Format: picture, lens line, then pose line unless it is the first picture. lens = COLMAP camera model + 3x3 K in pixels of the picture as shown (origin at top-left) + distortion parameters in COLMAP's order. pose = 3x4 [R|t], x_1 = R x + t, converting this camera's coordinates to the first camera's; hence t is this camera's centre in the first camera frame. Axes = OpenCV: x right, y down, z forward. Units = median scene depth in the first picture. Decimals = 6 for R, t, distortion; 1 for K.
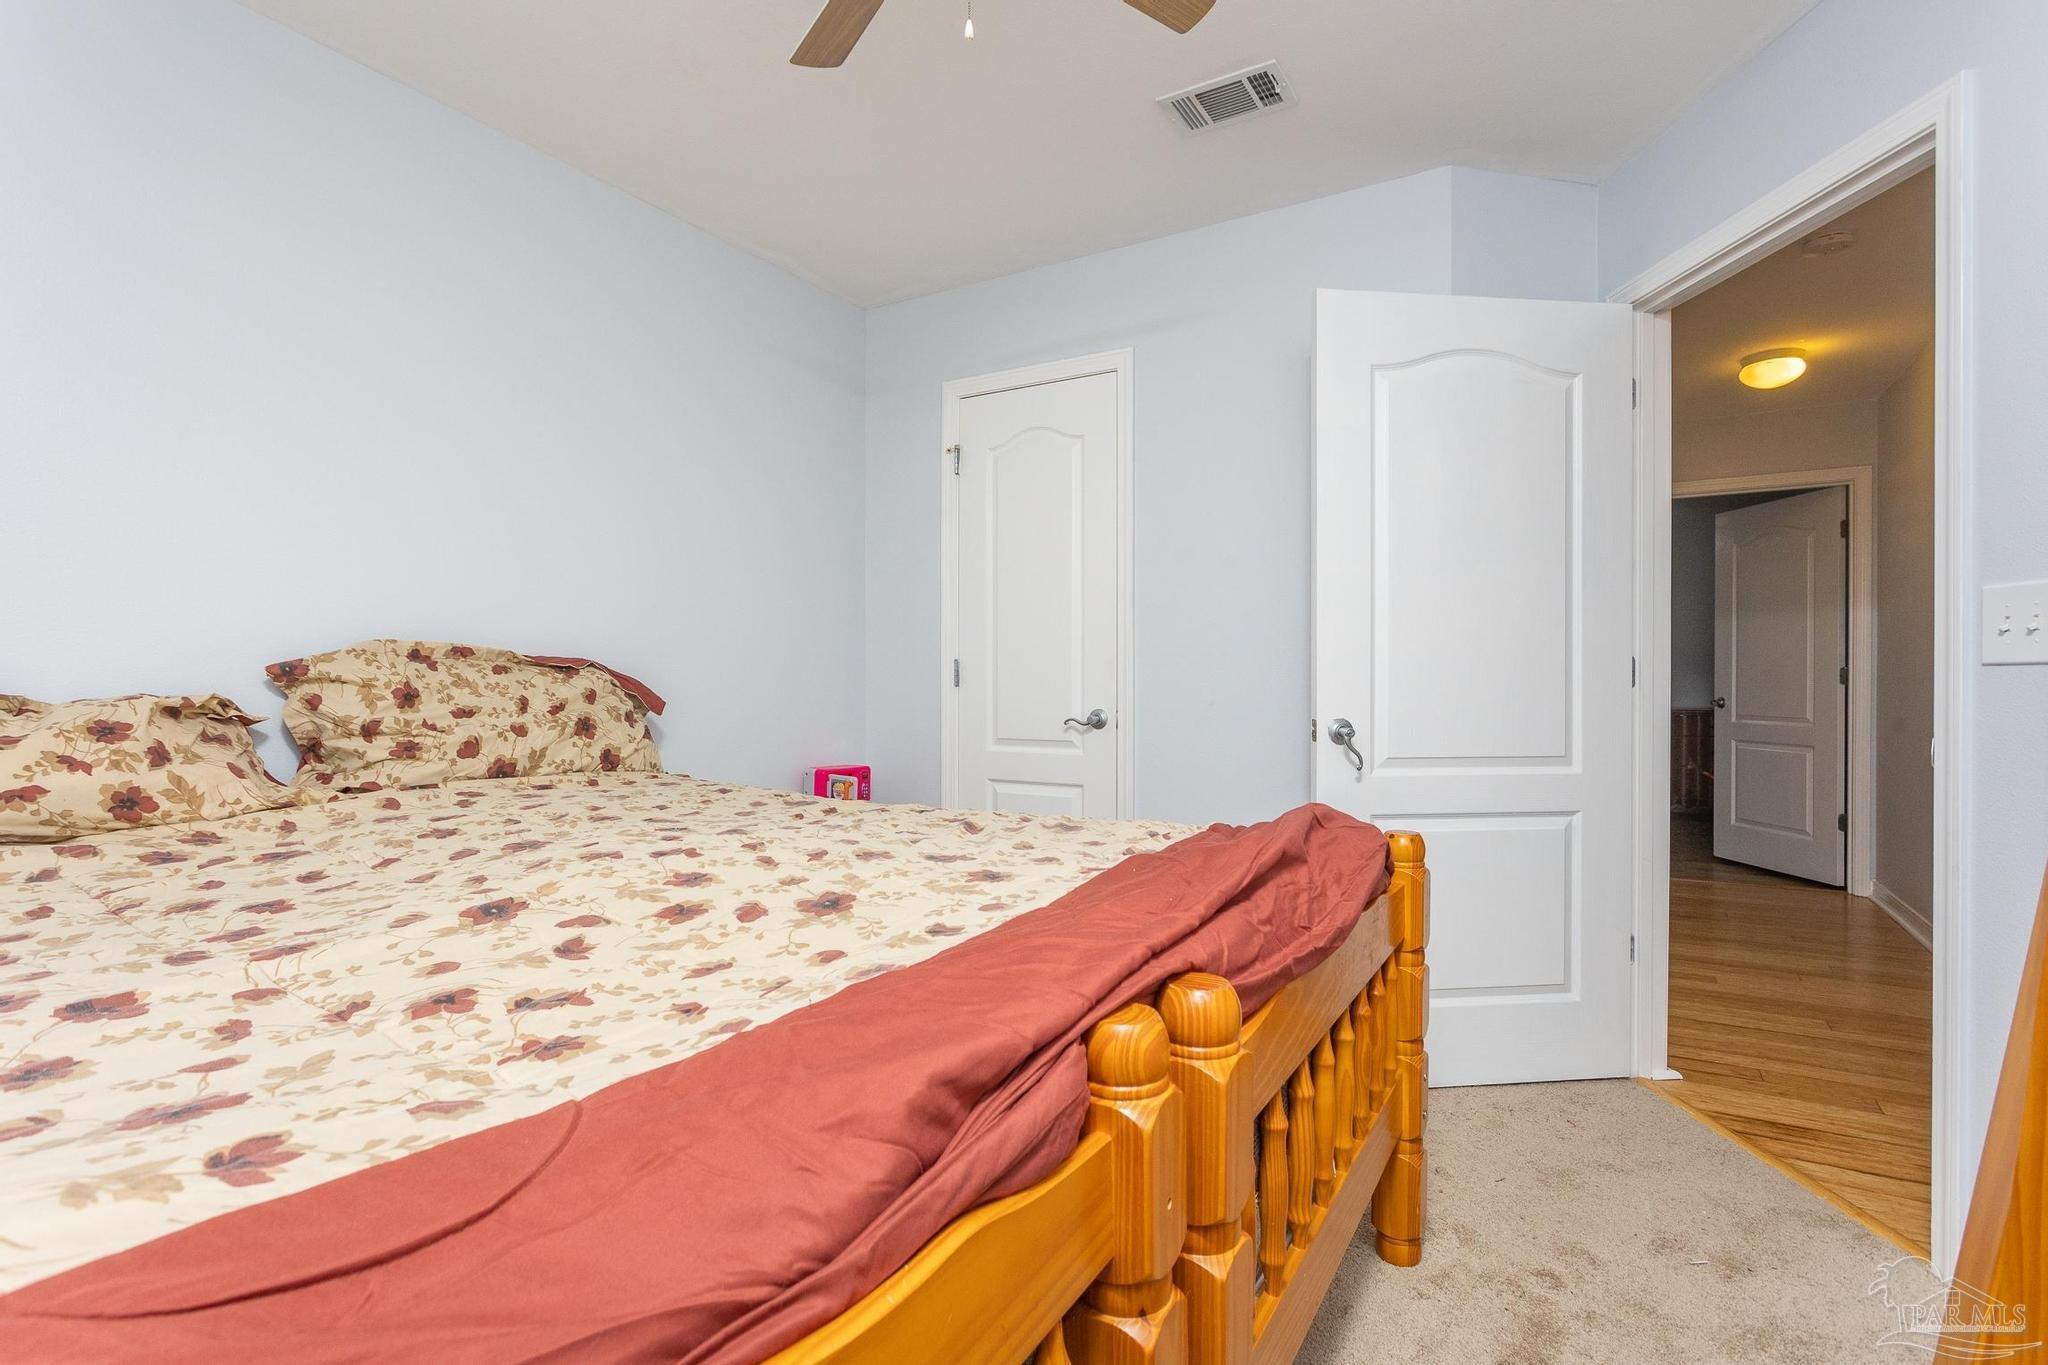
lens RADIAL K [[999.4, 0, 1014.0], [0, 999.4, 689.5], [0, 0, 1]] dist [-0.010738, 0.001294]
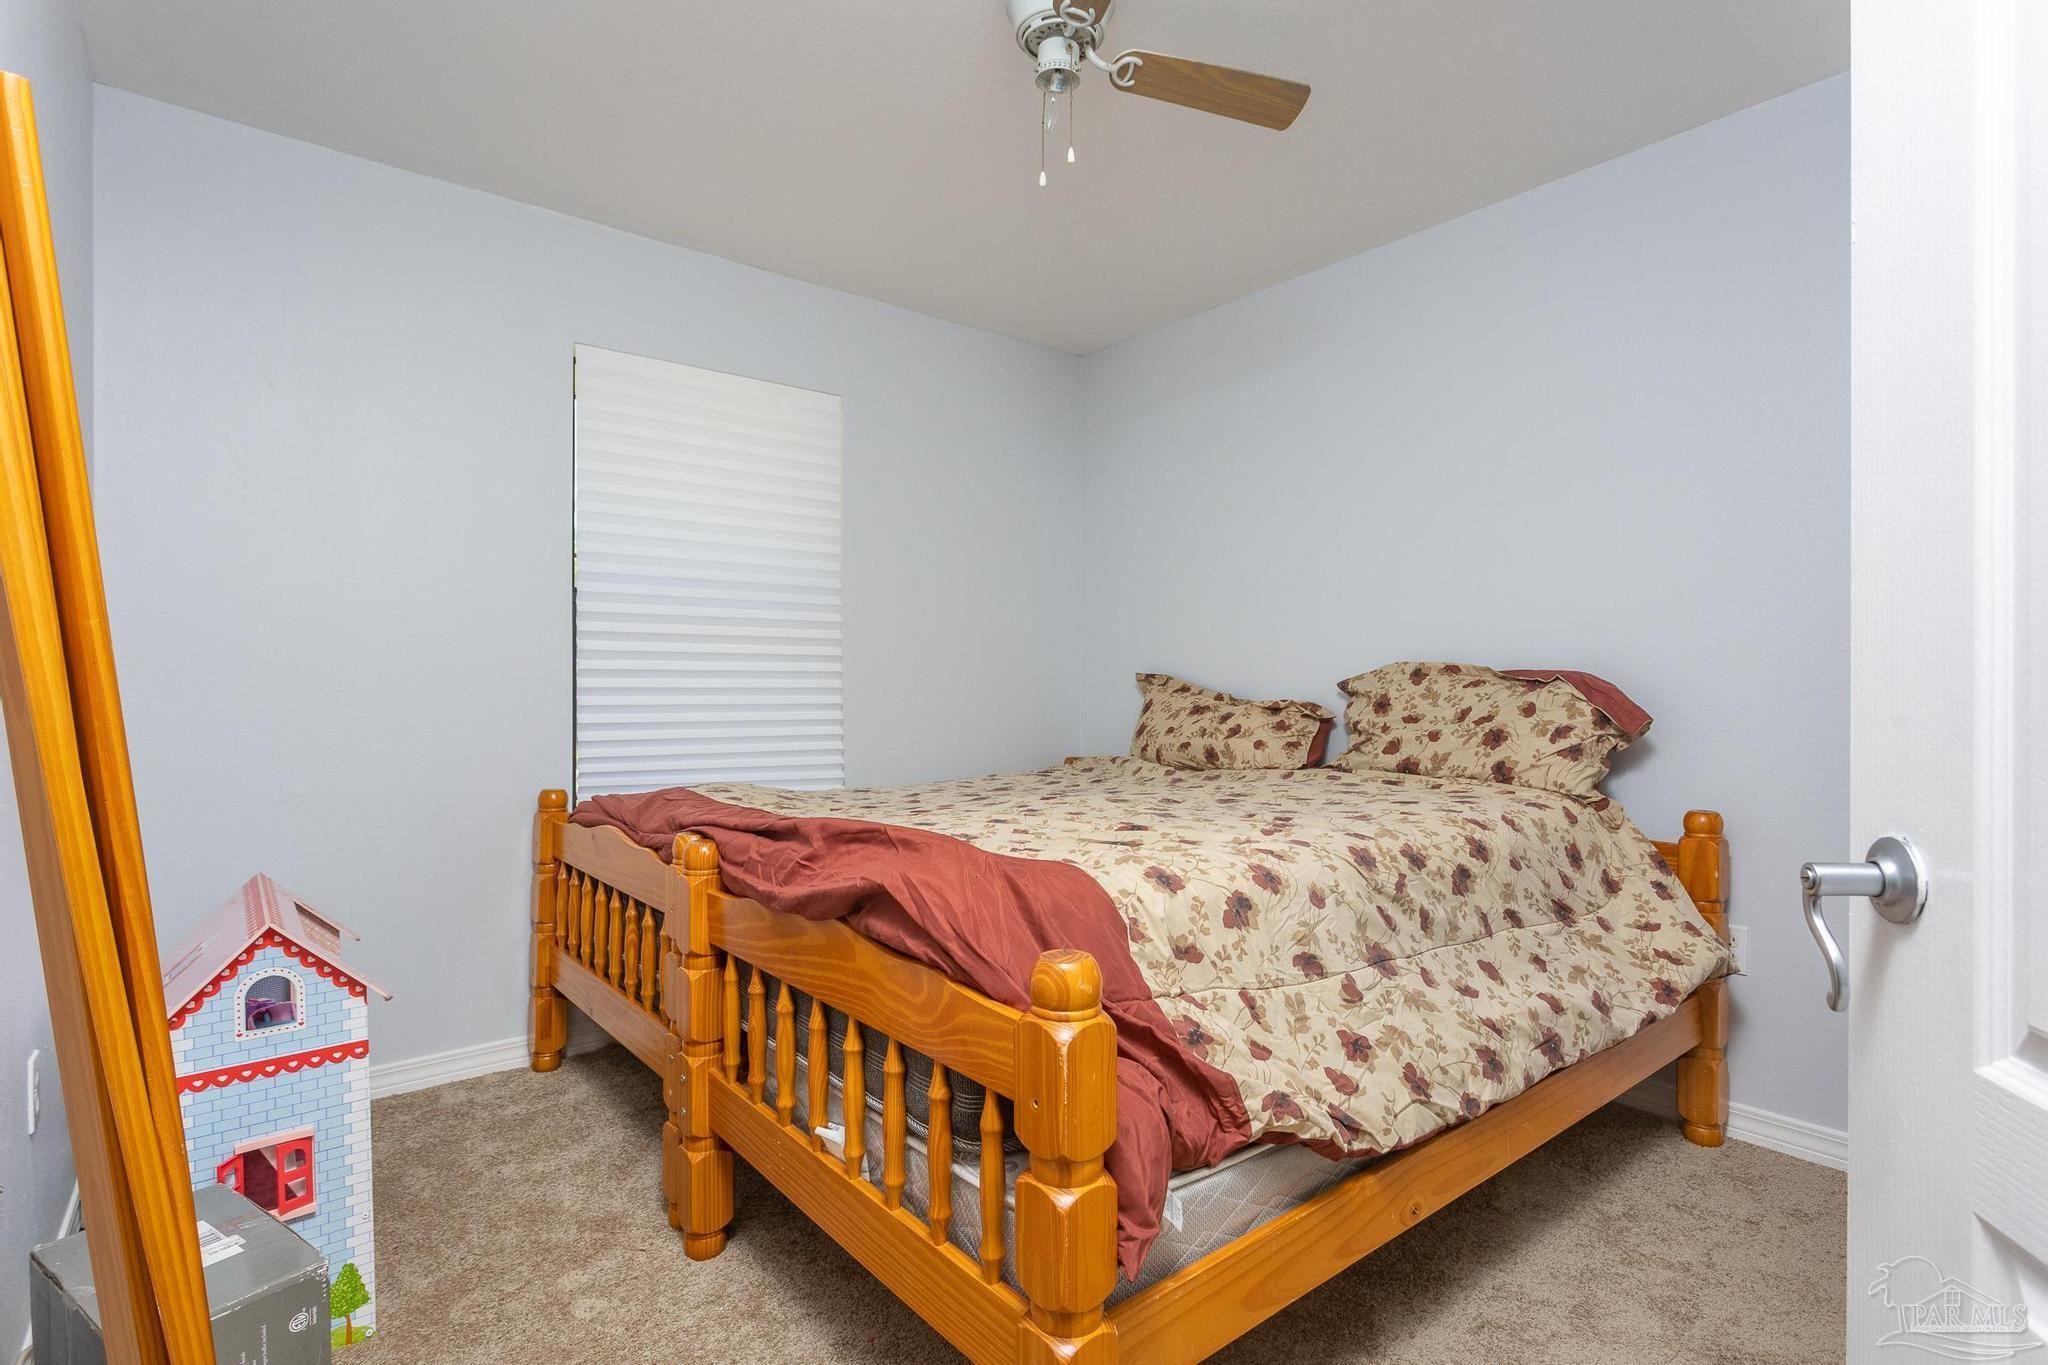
lens RADIAL K [[999.4, 0, 1014.0], [0, 999.4, 689.5], [0, 0, 1]] dist [-0.010738, 0.001294]
pose [[-0.342160, 0.000998, -0.939641, 0.776548], [-0.008927, 0.999951, 0.004312, -0.014399], [0.939599, 0.009863, -0.342134, 0.944517]]
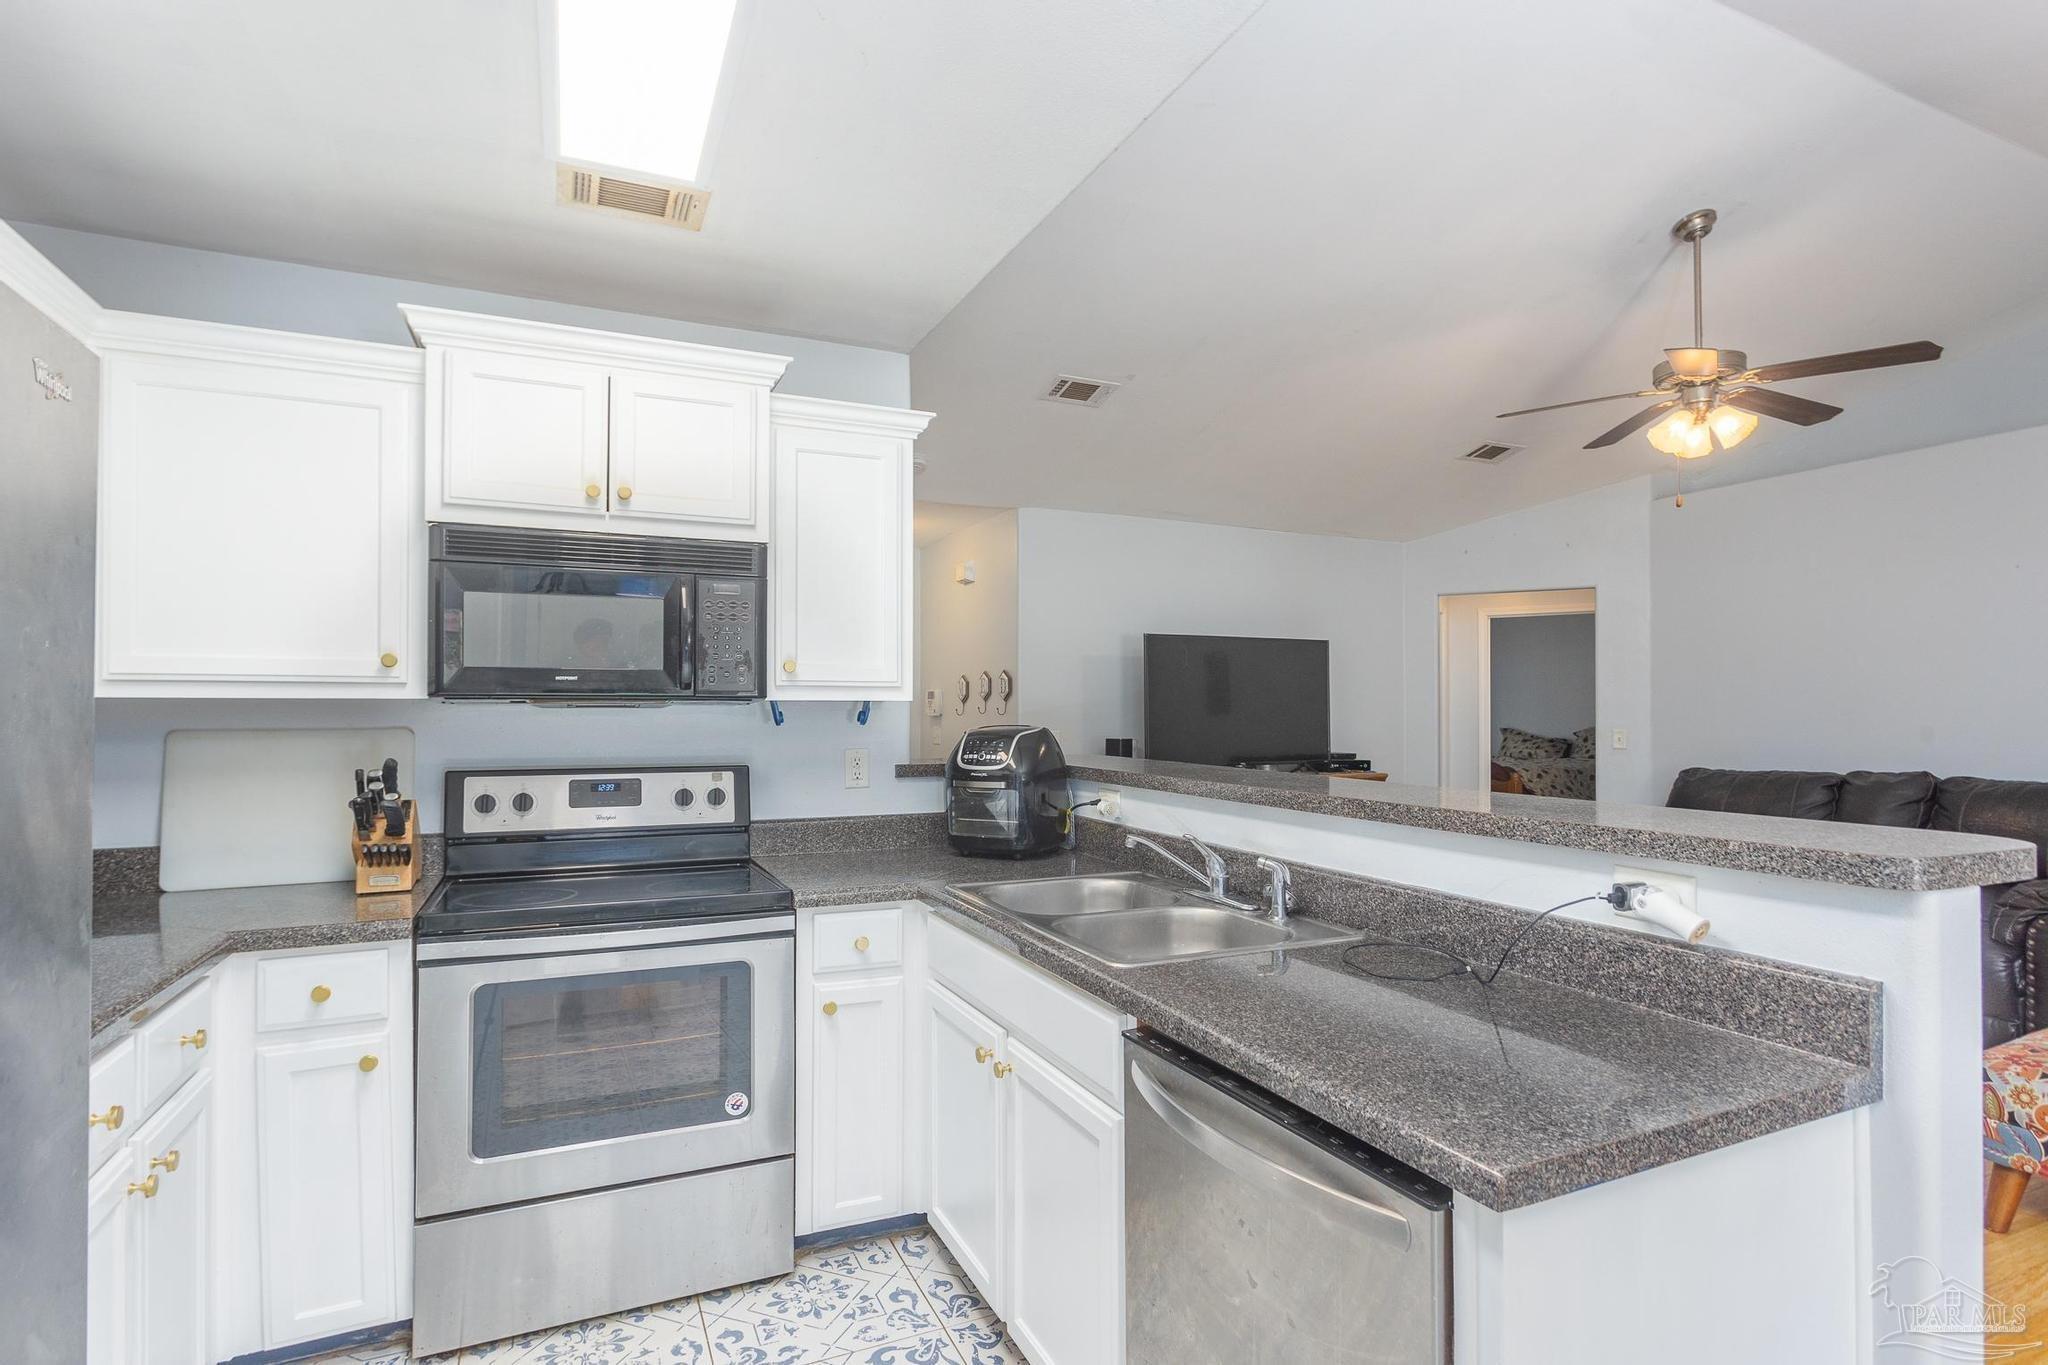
lens RADIAL K [[999.4, 0, 1014.0], [0, 999.4, 689.5], [0, 0, 1]] dist [-0.010738, 0.001294]
pose [[-0.575291, -0.021081, -0.817677, 4.579912], [-0.009761, 0.999774, -0.018909, -0.110770], [0.817891, -0.002897, -0.575367, 1.434332]]
